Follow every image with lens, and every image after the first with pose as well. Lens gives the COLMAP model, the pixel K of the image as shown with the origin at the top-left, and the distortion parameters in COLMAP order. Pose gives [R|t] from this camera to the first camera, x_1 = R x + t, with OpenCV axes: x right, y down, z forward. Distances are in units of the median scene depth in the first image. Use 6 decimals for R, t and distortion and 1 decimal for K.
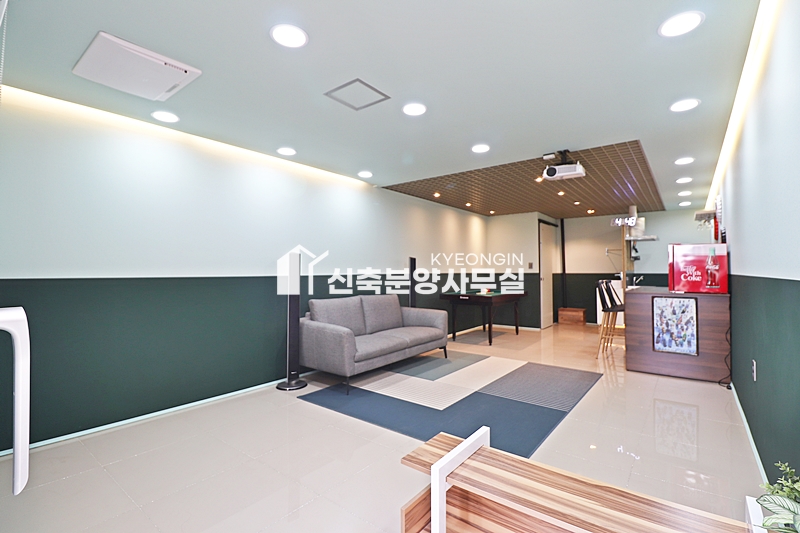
lens RADIAL K [[369.0, 0, 398.3], [0, 369.0, 260.1], [0, 0, 1]] dist [-0.014241, -0.001001]
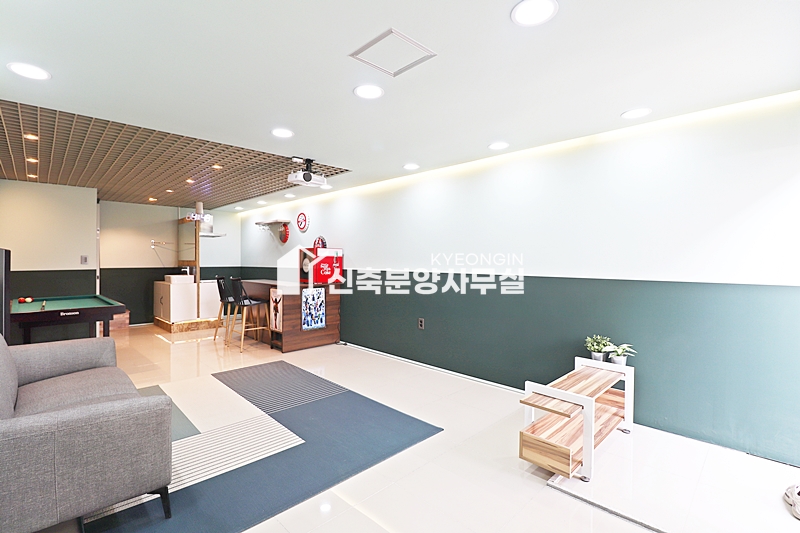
lens RADIAL K [[369.0, 0, 395.9], [0, 369.0, 269.2], [0, 0, 1]] dist [-0.014241, -0.001001]
pose [[0.110695, -0.017130, 0.993707, -0.527699], [-0.029991, 0.999339, 0.020568, 0.001511], [-0.993402, -0.032079, 0.110108, 0.572881]]
